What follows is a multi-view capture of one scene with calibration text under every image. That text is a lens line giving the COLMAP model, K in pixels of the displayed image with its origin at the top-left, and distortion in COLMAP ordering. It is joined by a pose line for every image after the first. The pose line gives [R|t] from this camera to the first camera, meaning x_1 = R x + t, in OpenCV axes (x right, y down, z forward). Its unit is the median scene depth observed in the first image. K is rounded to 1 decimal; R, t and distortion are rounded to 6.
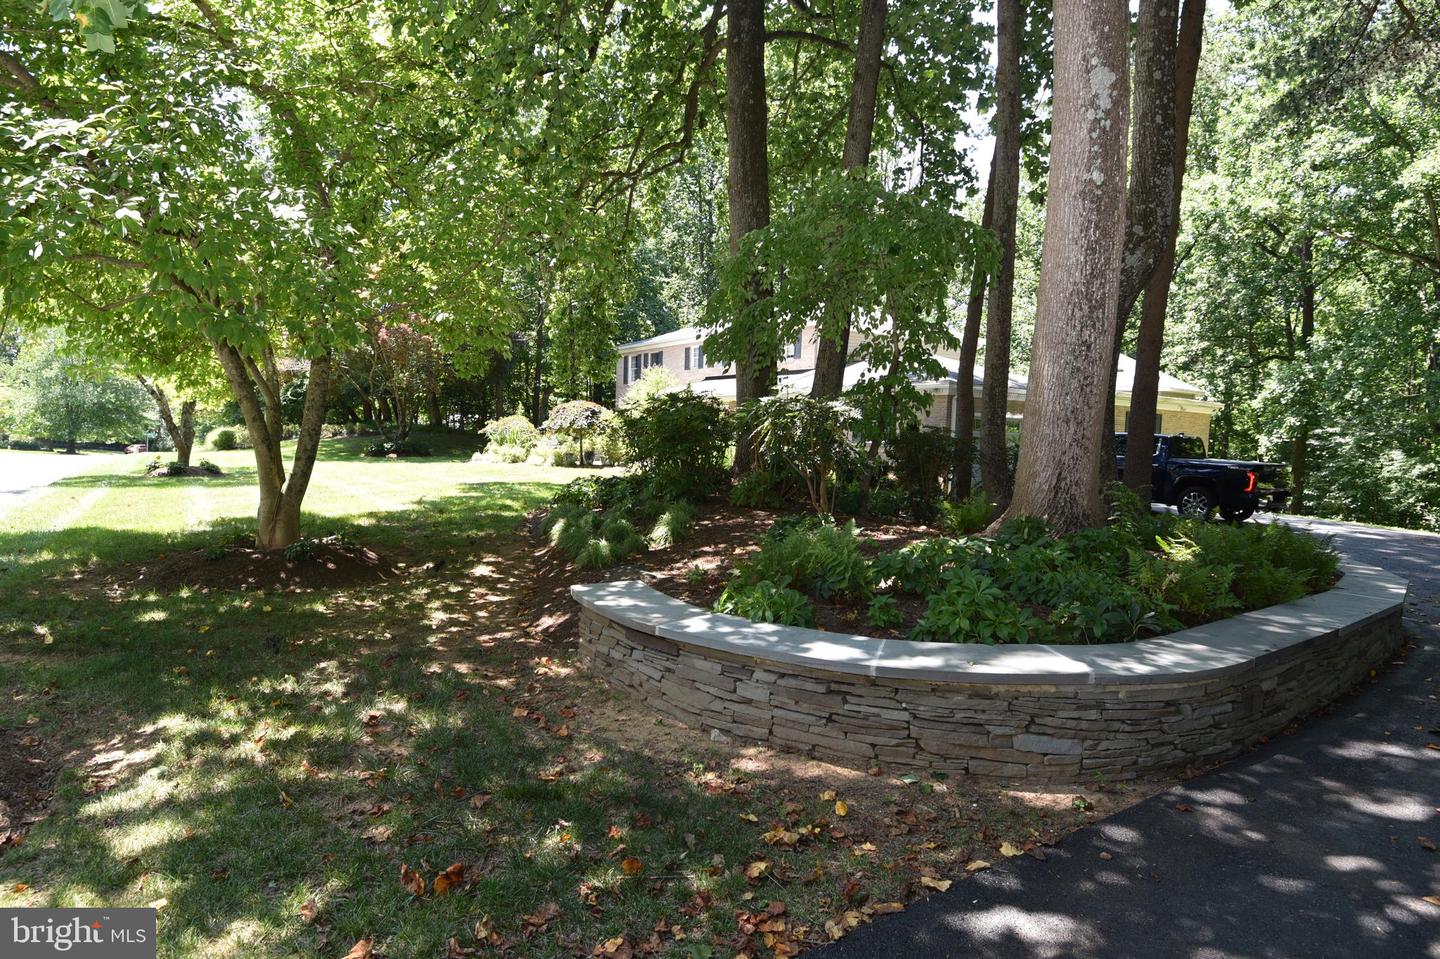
lens RADIAL K [[796.2, 0, 718.5], [0, 796.2, 476.8], [0, 0, 1]] dist [-0.013721, -0.022827]
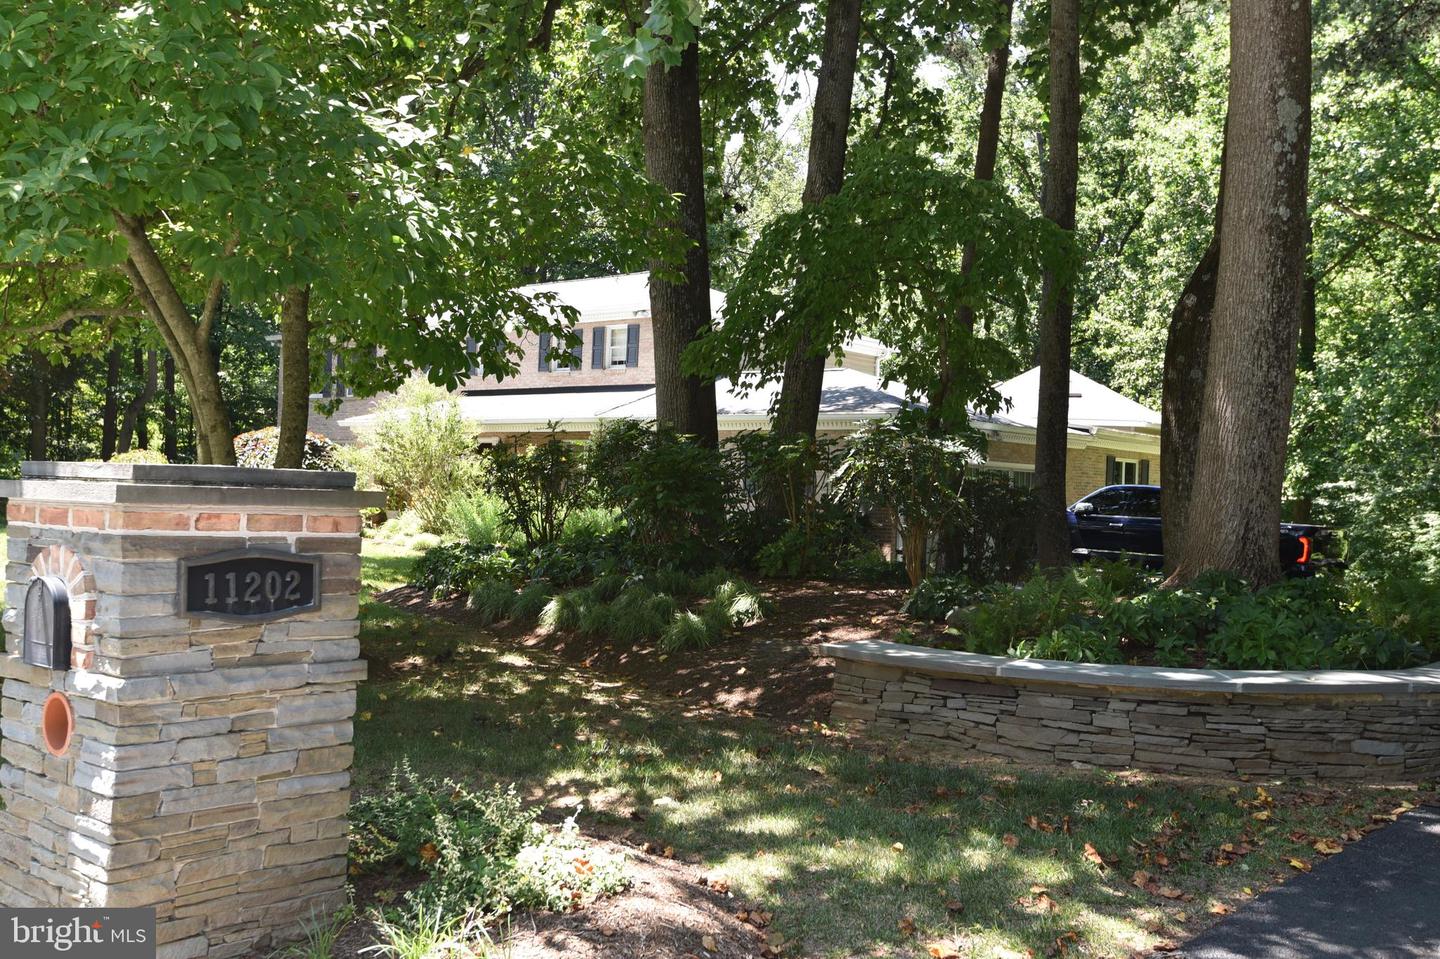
lens RADIAL K [[1374.0, 0, 719.5], [0, 1374.0, 485.0], [0, 0, 1]] dist [0.013879, 0.000000]
pose [[0.966940, 0.004854, 0.254959, -0.372991], [0.009658, 0.998404, -0.055638, 0.022499], [-0.254822, 0.056261, 0.965350, -0.257872]]
